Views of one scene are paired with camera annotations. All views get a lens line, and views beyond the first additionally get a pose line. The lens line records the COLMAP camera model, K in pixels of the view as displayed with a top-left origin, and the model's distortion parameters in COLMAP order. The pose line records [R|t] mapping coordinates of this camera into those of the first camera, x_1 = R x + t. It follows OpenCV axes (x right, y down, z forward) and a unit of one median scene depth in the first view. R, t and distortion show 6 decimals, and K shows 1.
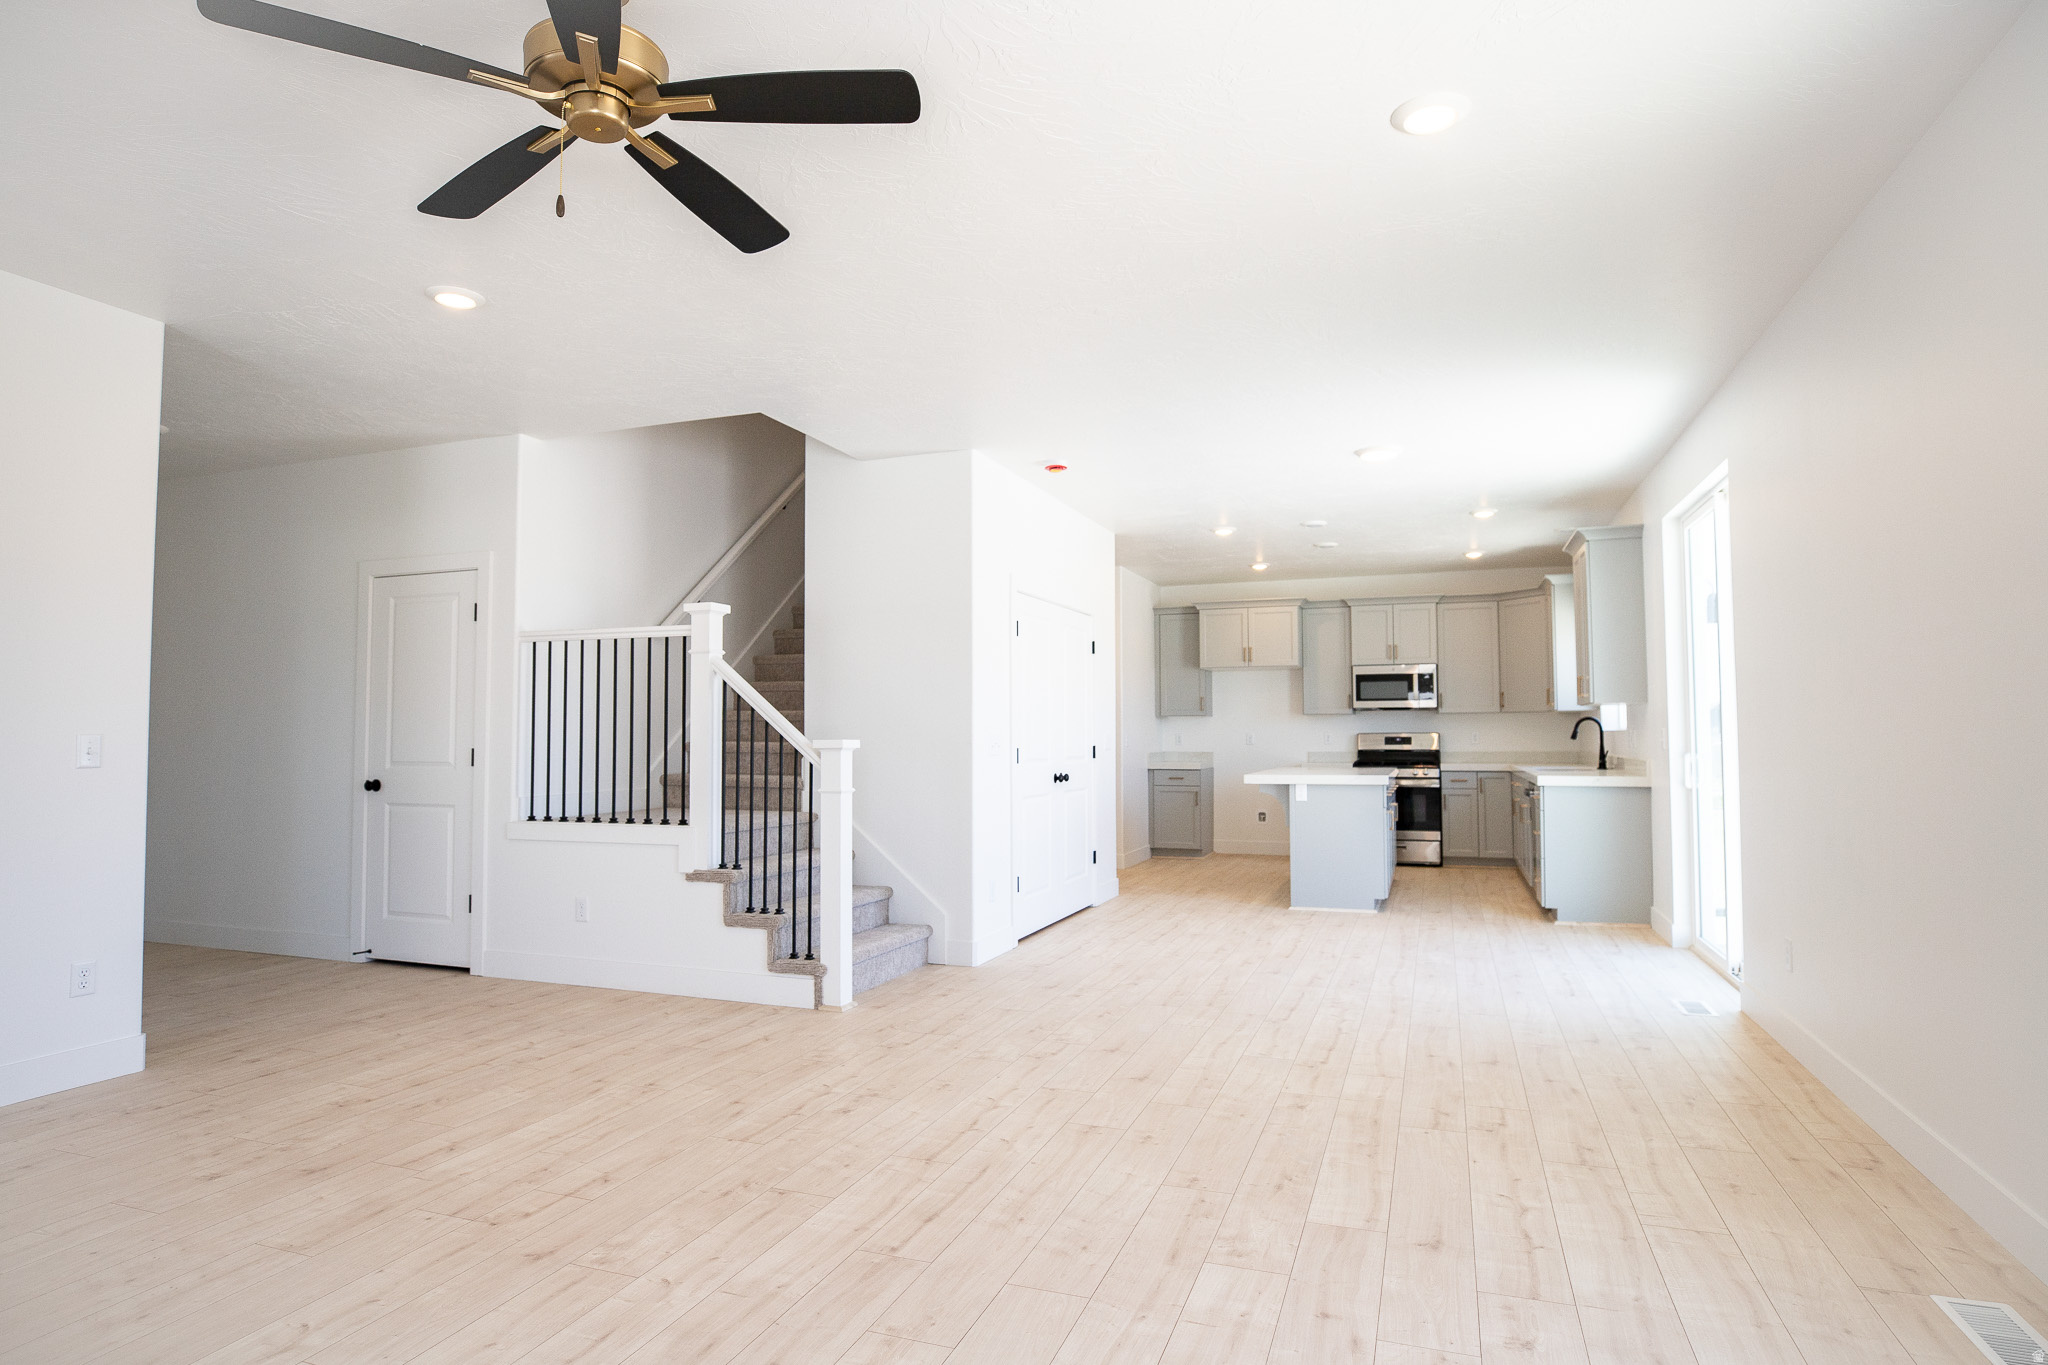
lens RADIAL K [[1187.2, 0, 1014.1], [0, 1187.2, 681.3], [0, 0, 1]] dist [-0.022657, -0.000693]
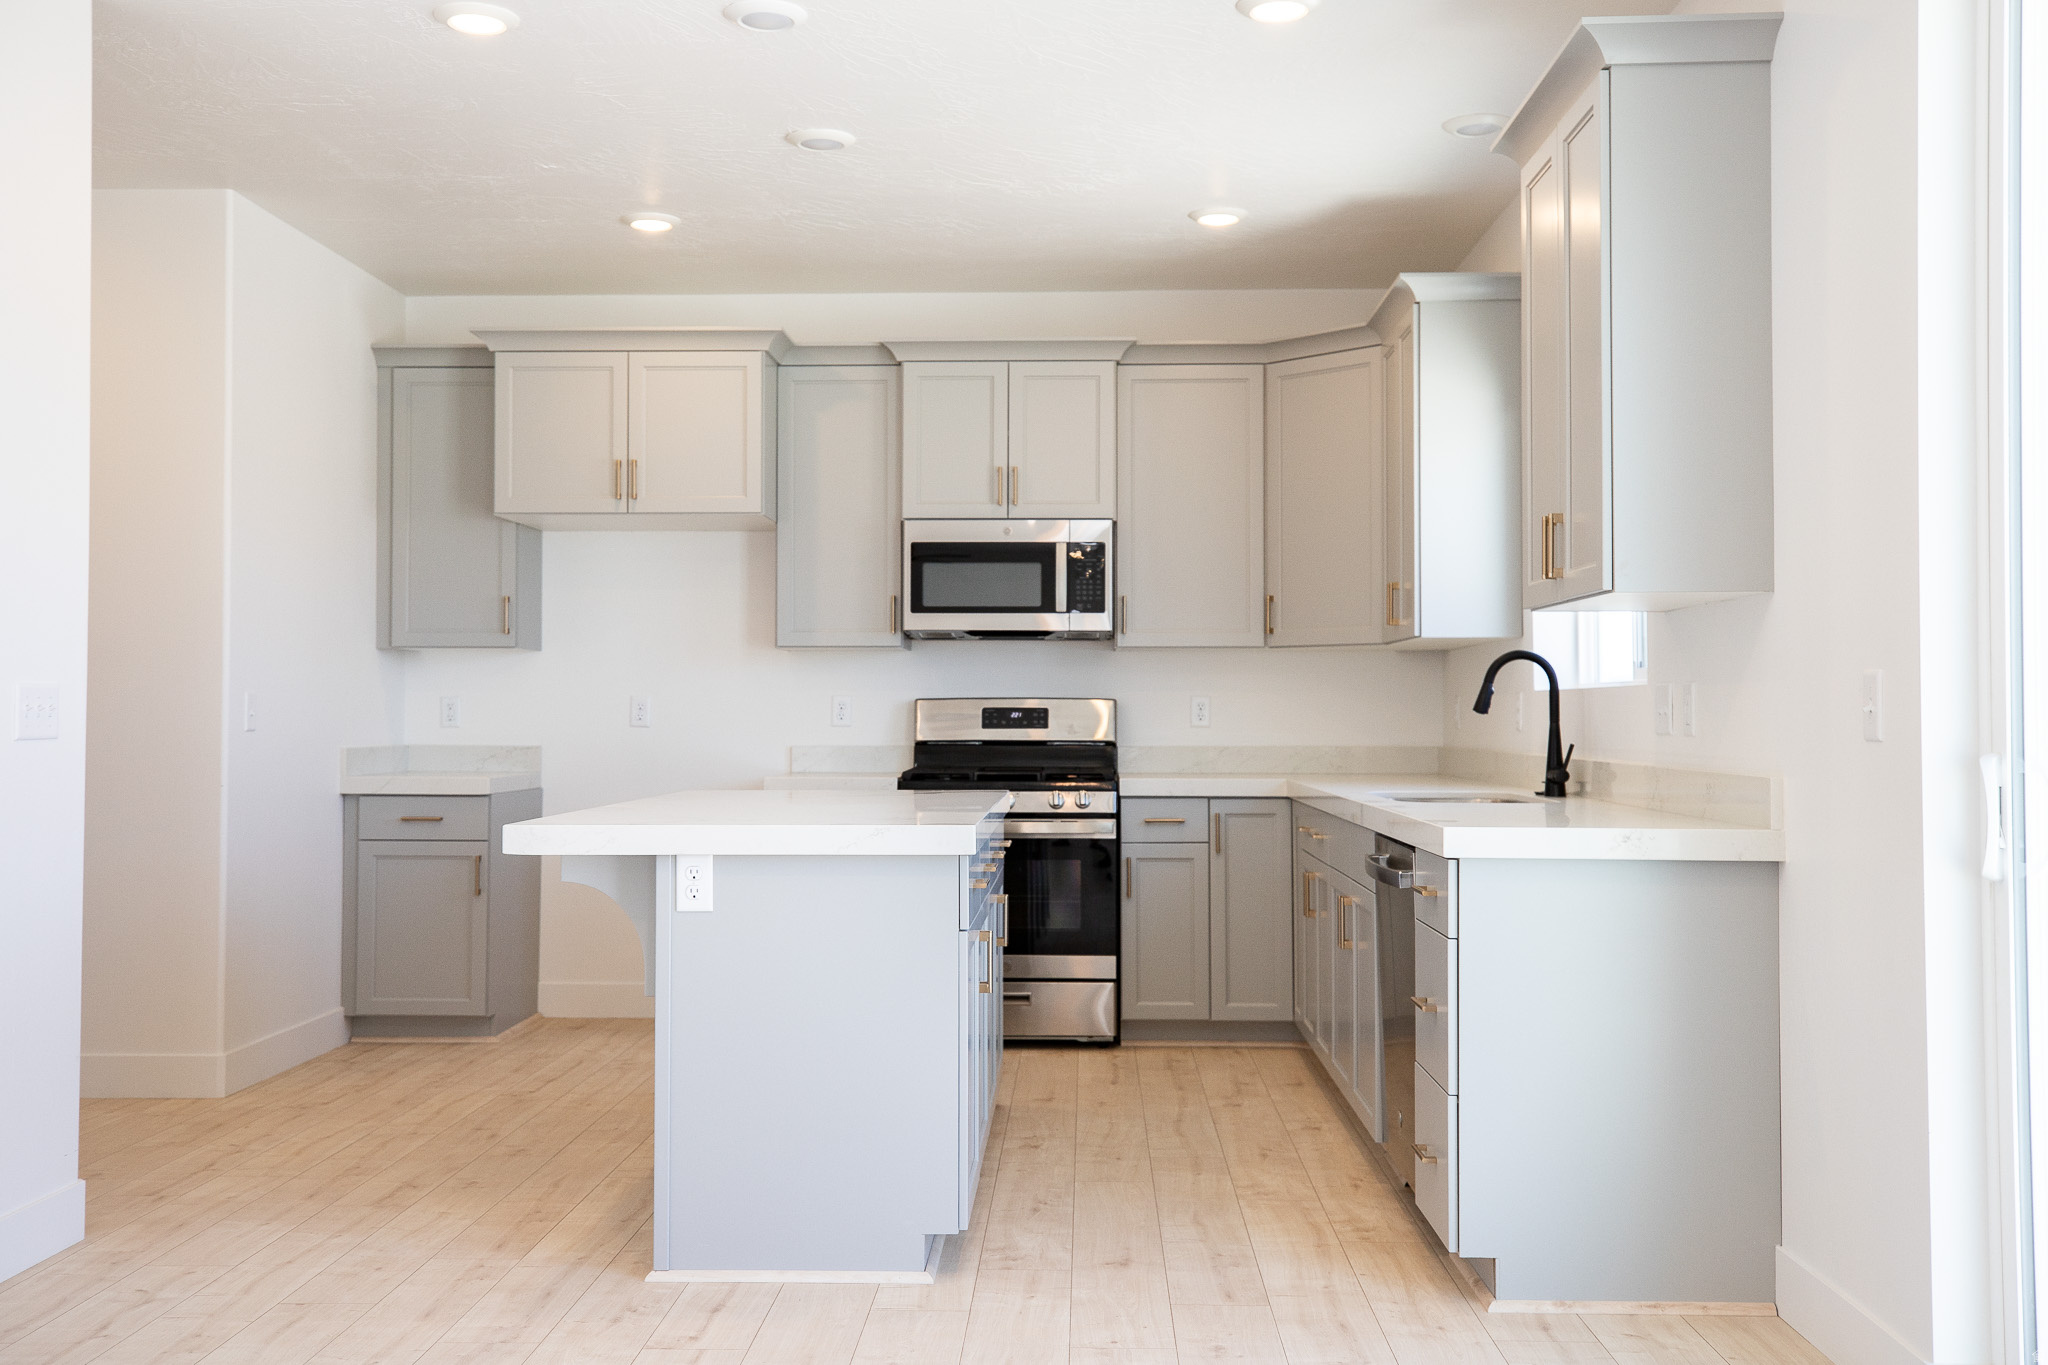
lens RADIAL K [[2073.1, 0, 1022.1], [0, 2073.1, 682.4], [0, 0, 1]] dist [0.018036, 0.000000]
pose [[0.951401, 0.009967, 0.307794, 0.135209], [-0.018969, 0.999475, 0.026268, 0.023879], [-0.307370, -0.030830, 0.951090, 0.407930]]
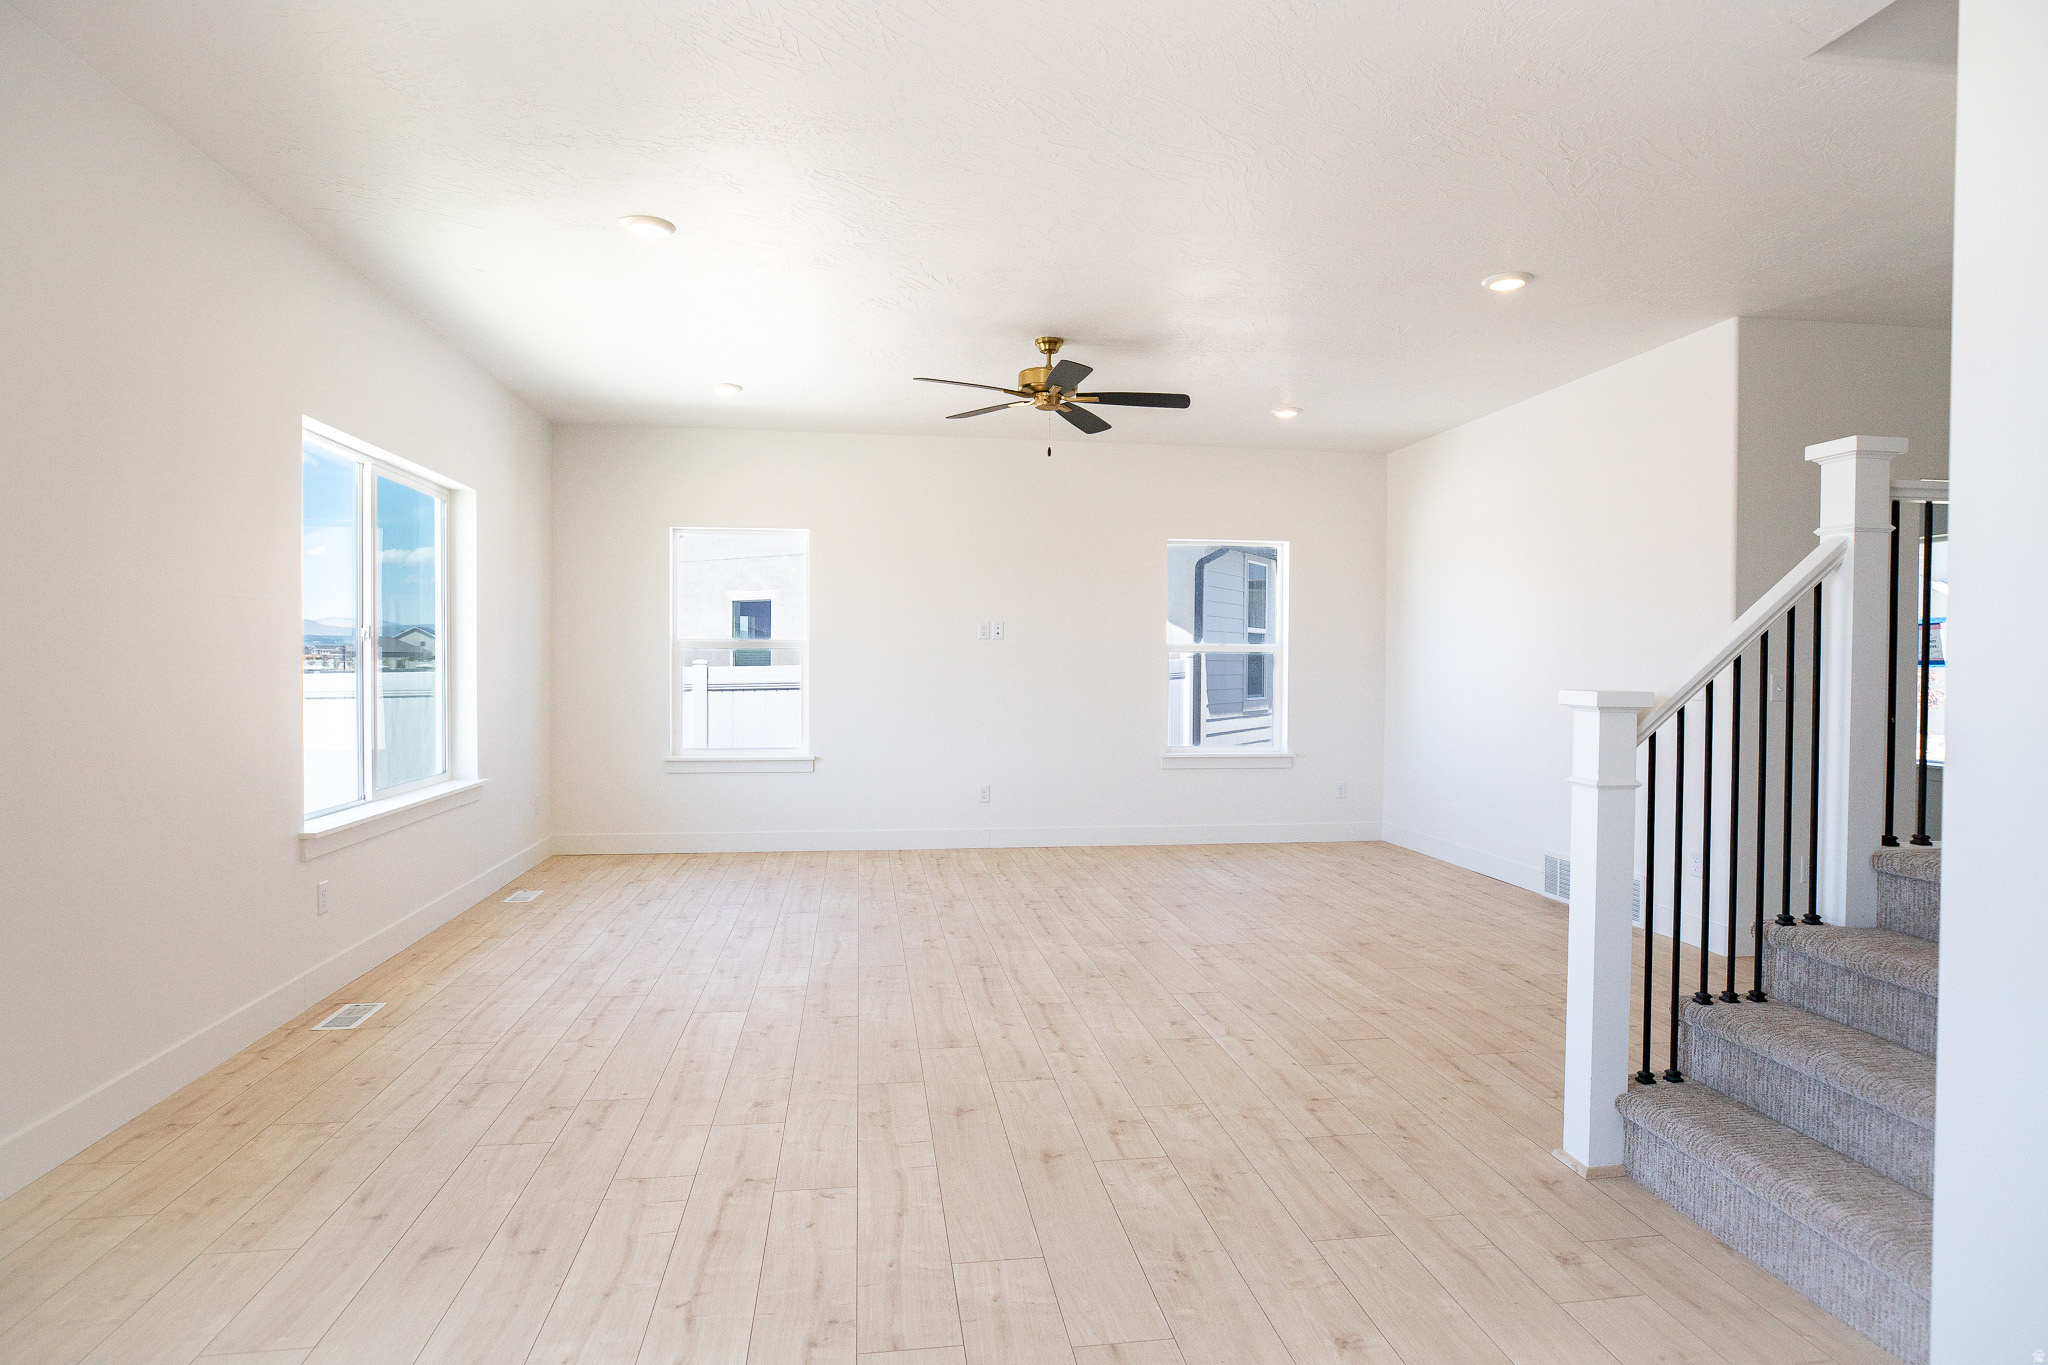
lens RADIAL K [[1187.2, 0, 1029.4], [0, 1187.2, 680.8], [0, 0, 1]] dist [-0.022657, -0.000693]
pose [[-0.884491, 0.005384, -0.466526, 0.369744], [0.019777, 0.999467, -0.025961, 0.059182], [0.466138, -0.032189, -0.884126, 1.472561]]
